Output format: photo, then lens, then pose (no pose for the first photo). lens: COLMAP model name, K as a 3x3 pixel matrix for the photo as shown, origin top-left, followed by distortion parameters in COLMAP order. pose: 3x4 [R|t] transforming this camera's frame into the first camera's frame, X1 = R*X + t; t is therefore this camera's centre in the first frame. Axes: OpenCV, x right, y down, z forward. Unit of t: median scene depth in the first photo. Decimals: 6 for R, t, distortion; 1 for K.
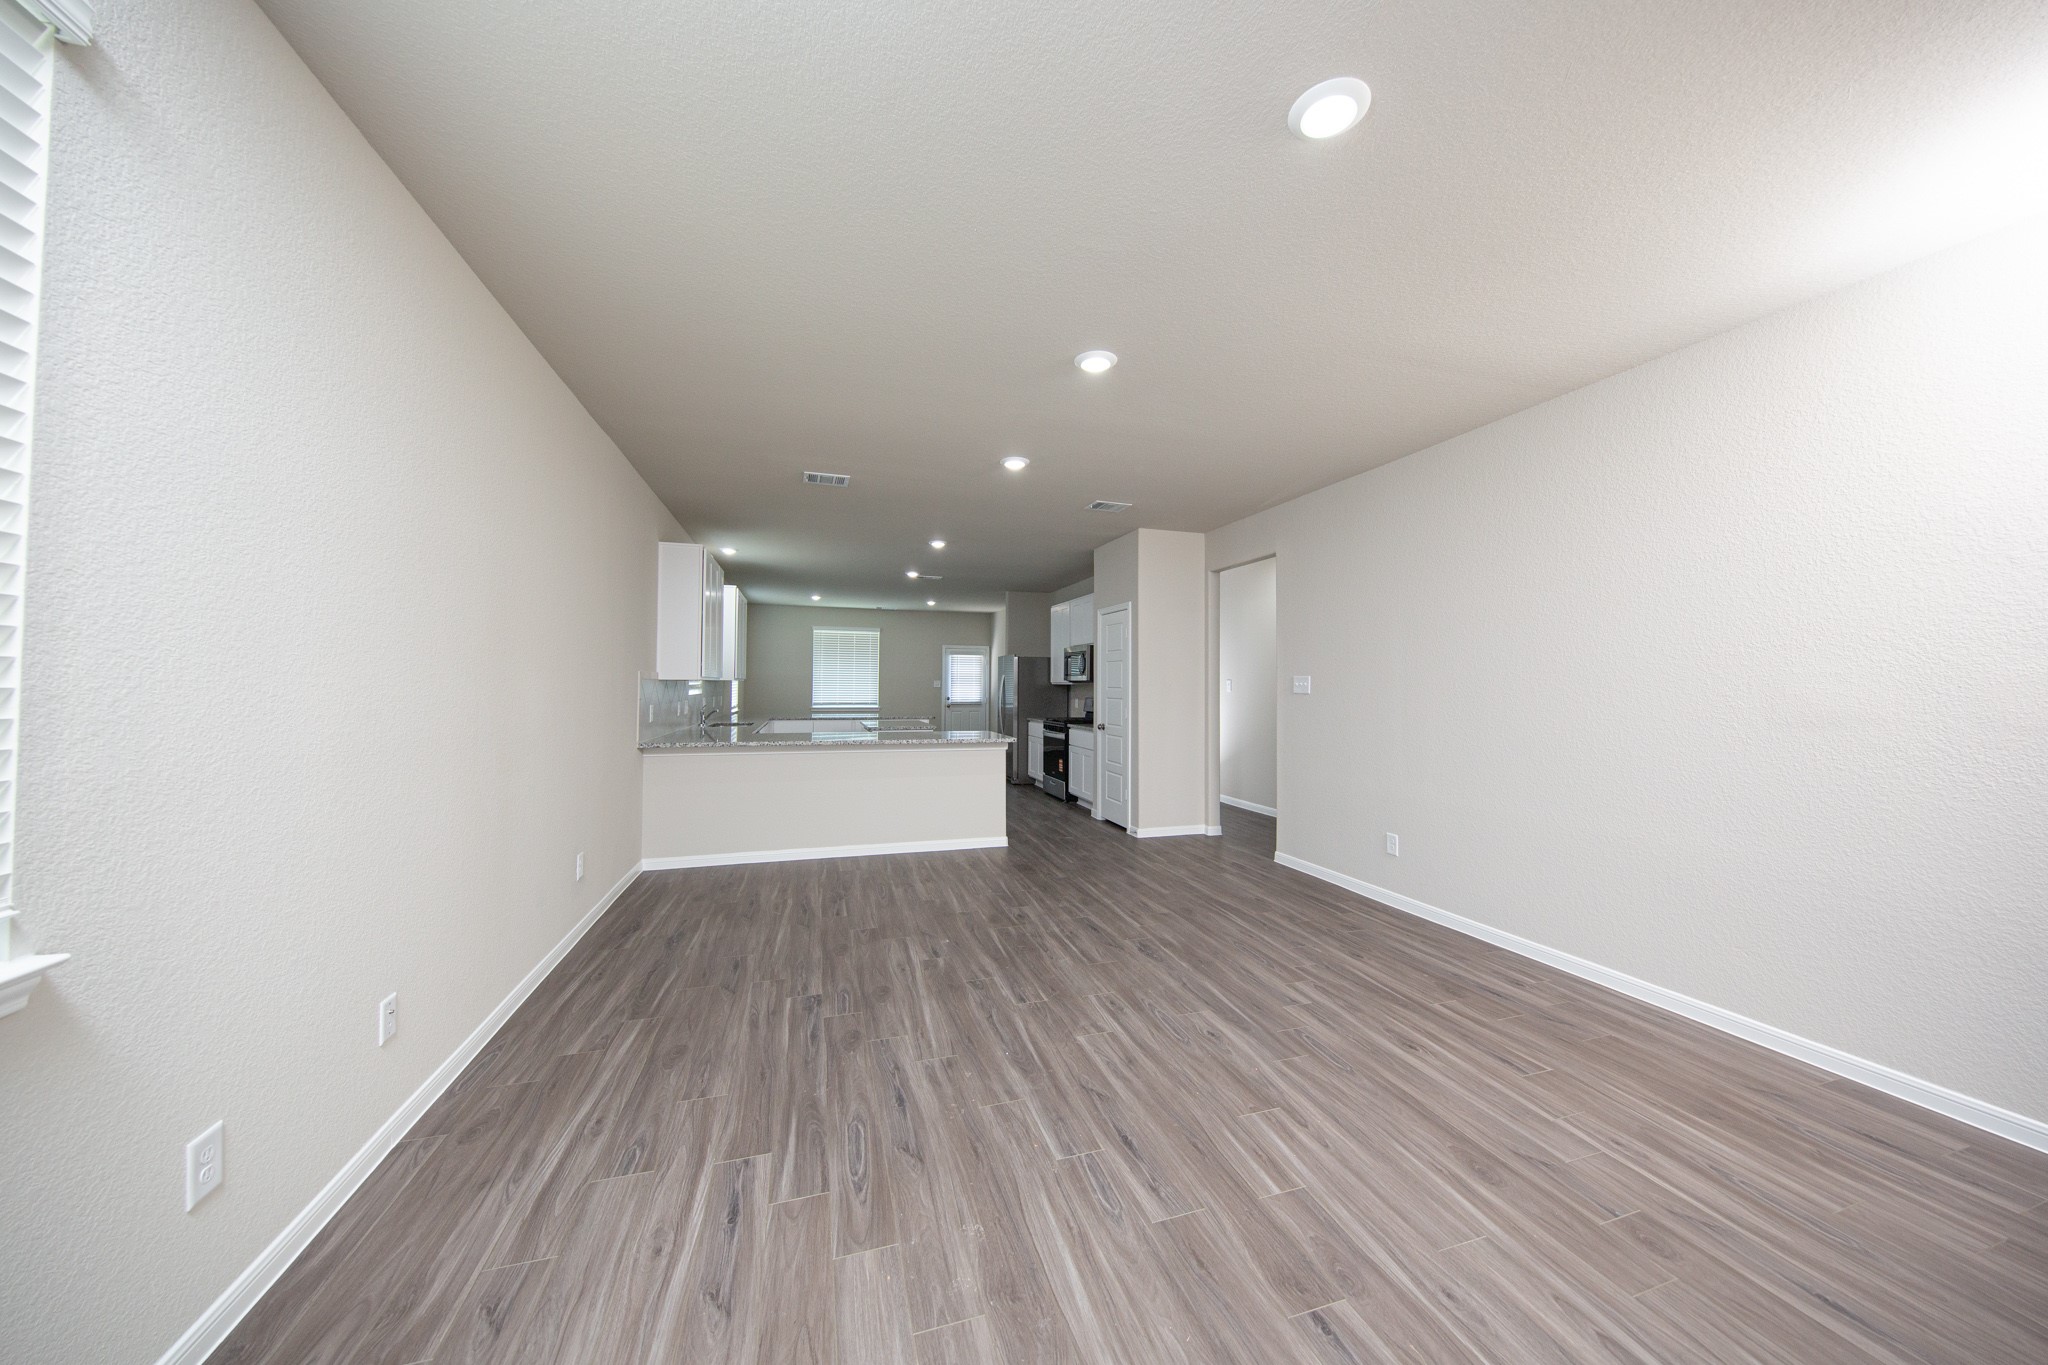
lens RADIAL K [[689.1, 0, 1035.8], [0, 689.1, 673.7], [0, 0, 1]] dist [-0.006014, -0.000842]
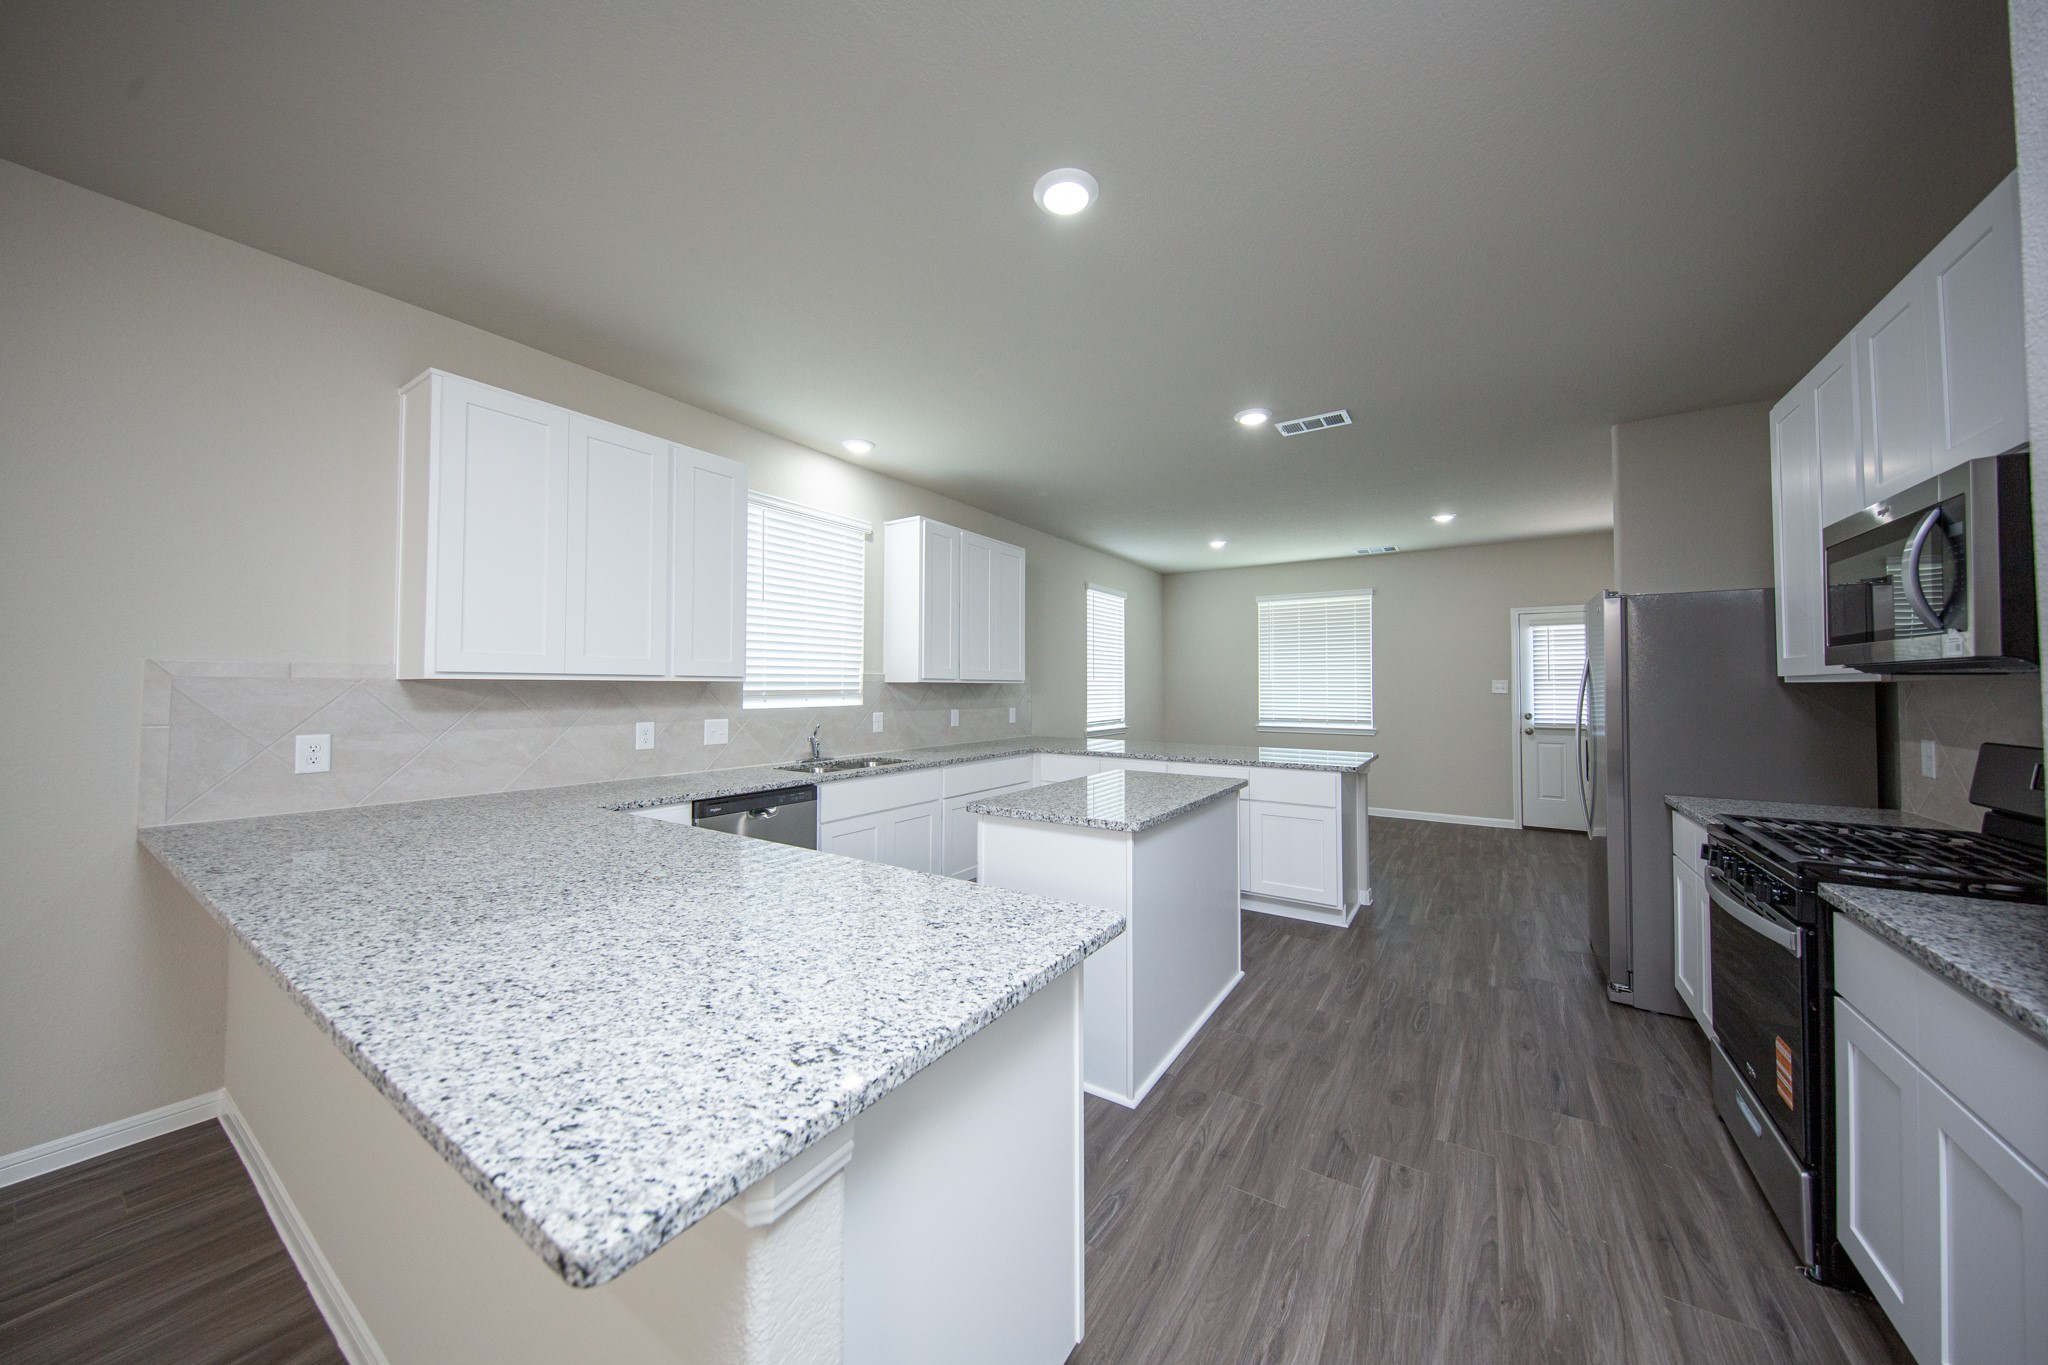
lens RADIAL K [[689.1, 0, 1023.9], [0, 689.1, 677.2], [0, 0, 1]] dist [-0.006014, -0.000842]
pose [[0.624025, -0.022261, -0.781087, 0.061374], [0.018661, 0.999734, -0.013584, 0.014990], [0.781182, -0.006099, 0.624274, 0.758960]]
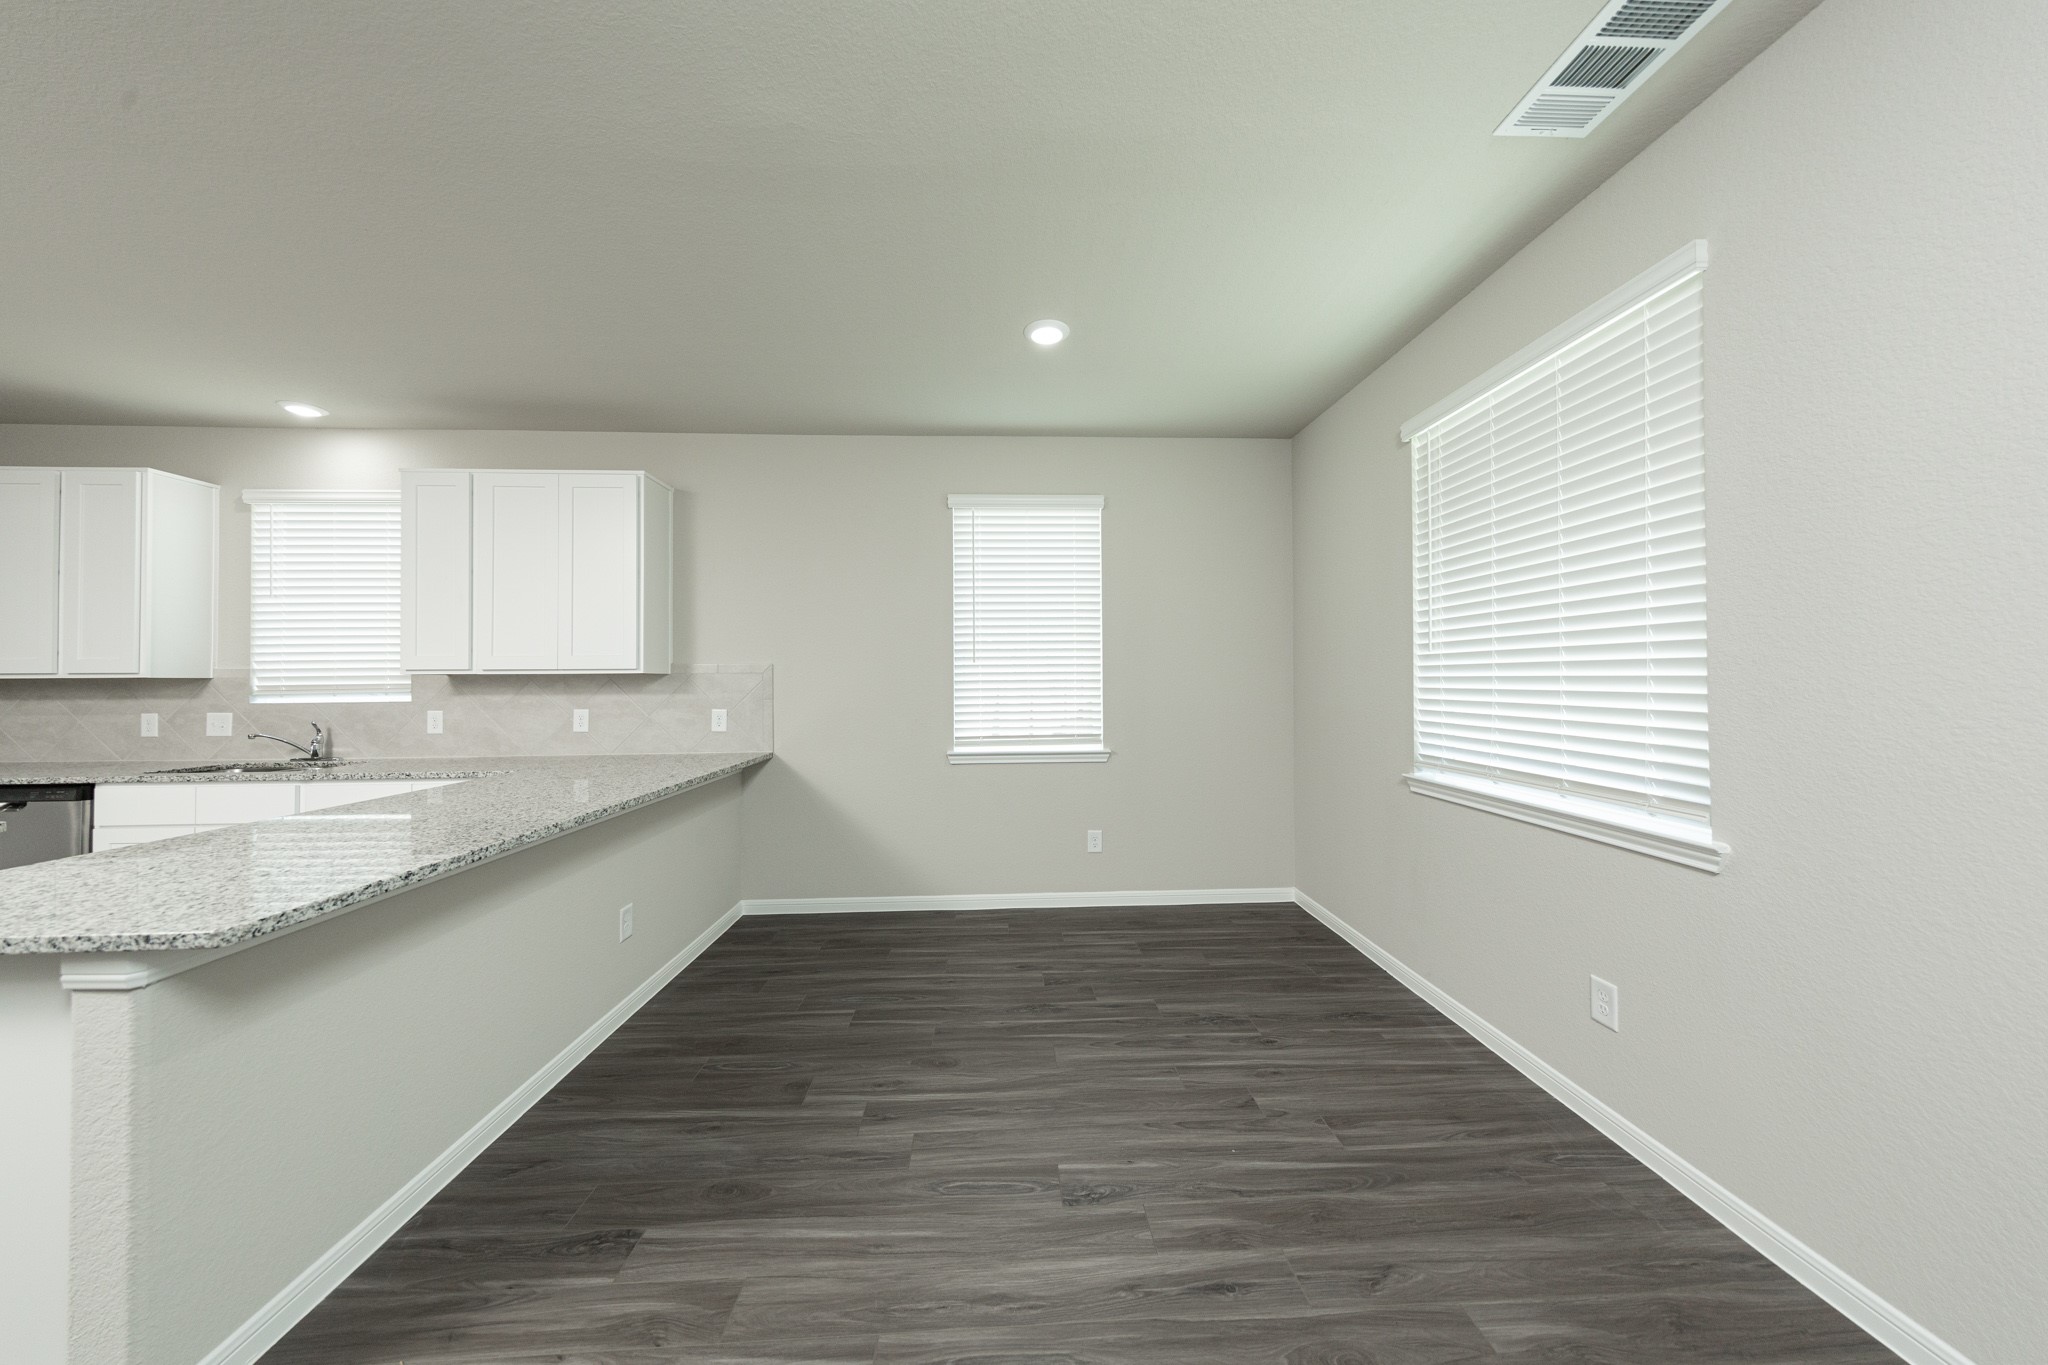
lens RADIAL K [[689.1, 0, 1033.8], [0, 689.1, 675.8], [0, 0, 1]] dist [-0.006014, -0.000842]
pose [[-0.254021, -0.005923, -0.967181, -0.115470], [0.020021, 0.999735, -0.011381, 0.024610], [0.966991, -0.022255, -0.253835, 1.634211]]
